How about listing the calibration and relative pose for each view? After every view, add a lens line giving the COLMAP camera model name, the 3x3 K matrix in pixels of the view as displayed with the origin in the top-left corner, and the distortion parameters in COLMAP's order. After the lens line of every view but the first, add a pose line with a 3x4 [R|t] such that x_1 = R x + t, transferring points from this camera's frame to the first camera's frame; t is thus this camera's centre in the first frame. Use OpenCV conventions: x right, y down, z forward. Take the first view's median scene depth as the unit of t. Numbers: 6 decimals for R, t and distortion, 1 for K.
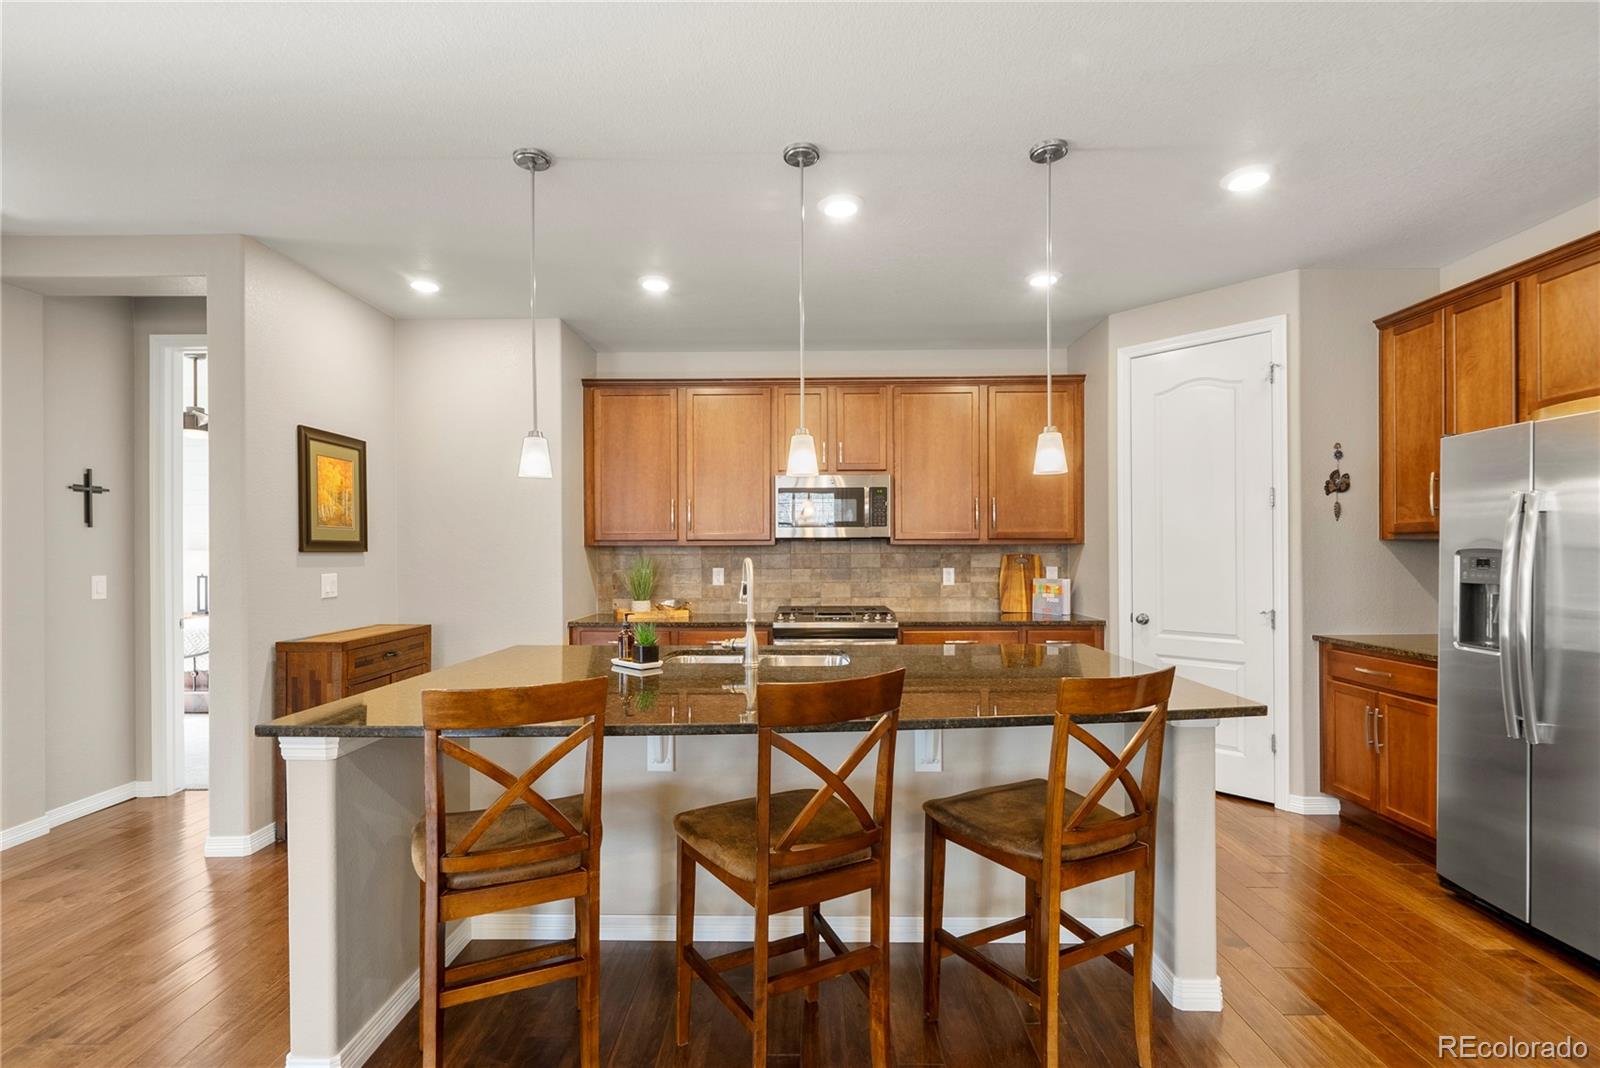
lens RADIAL K [[716.5, 0, 793.4], [0, 716.5, 551.9], [0, 0, 1]] dist [-0.001170, 0.000382]
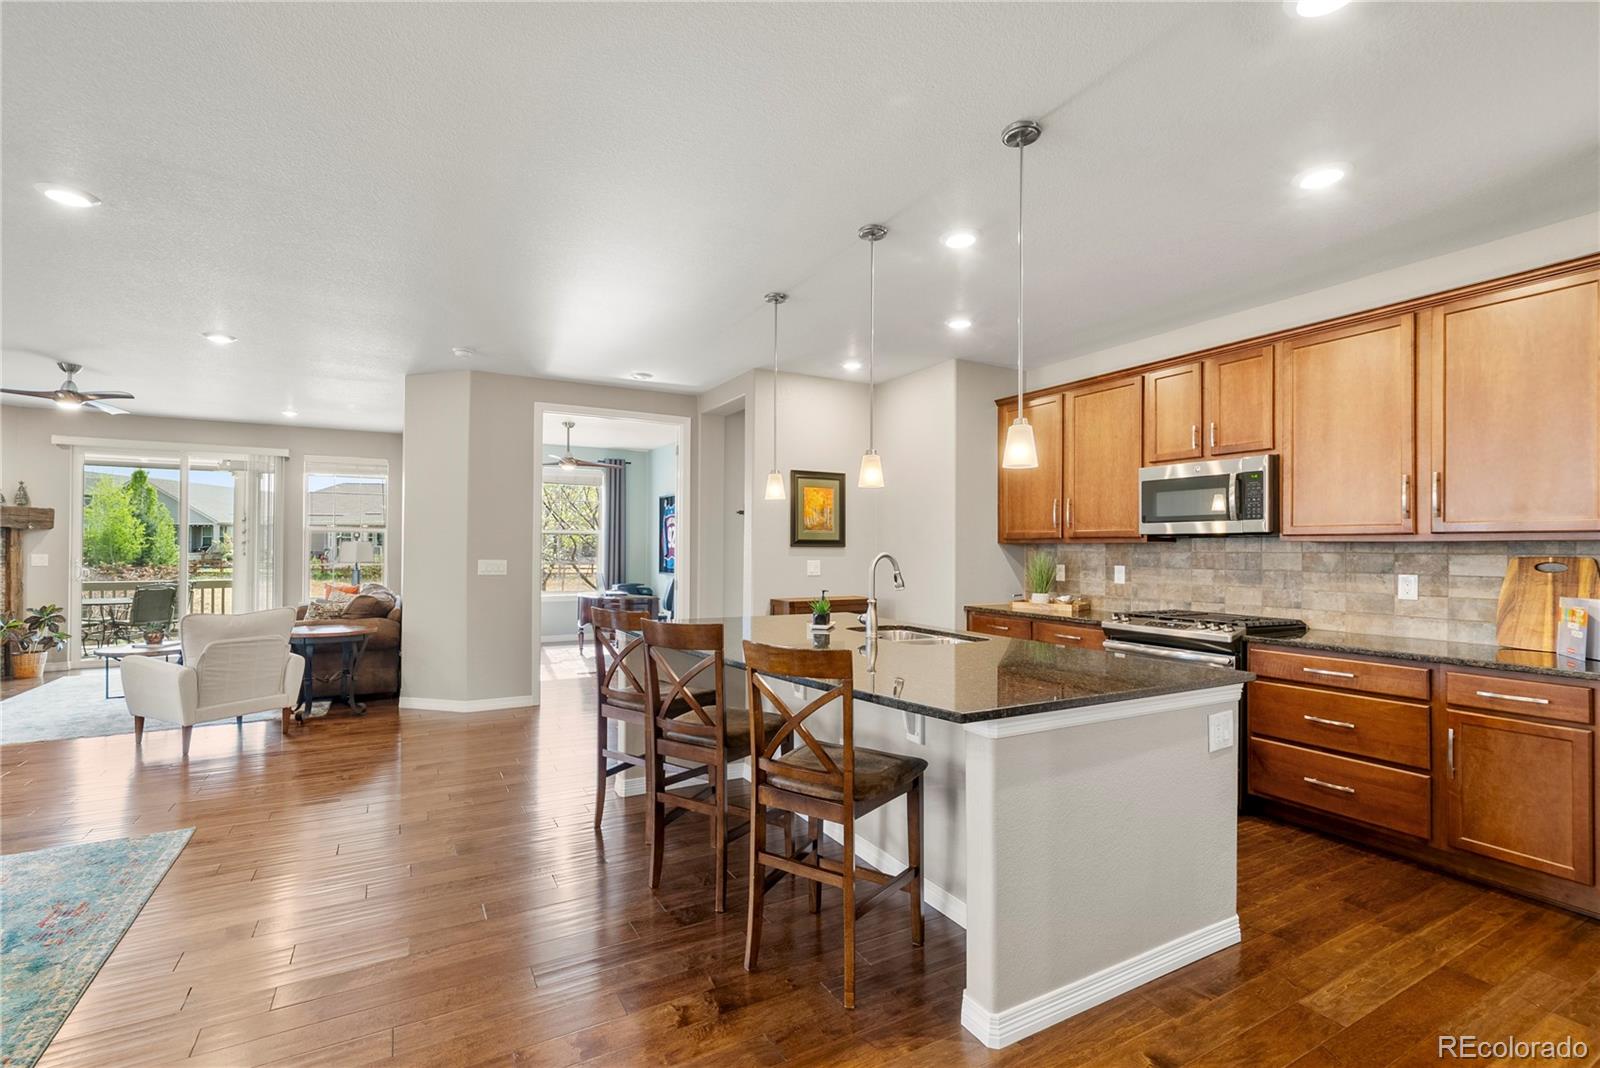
lens RADIAL K [[716.5, 0, 800.6], [0, 716.5, 544.7], [0, 0, 1]] dist [-0.001170, 0.000382]
pose [[0.501376, 0.002462, -0.865226, 0.605004], [-0.008279, 0.999964, -0.001952, -0.000970], [0.865190, 0.008142, 0.501378, 0.151964]]
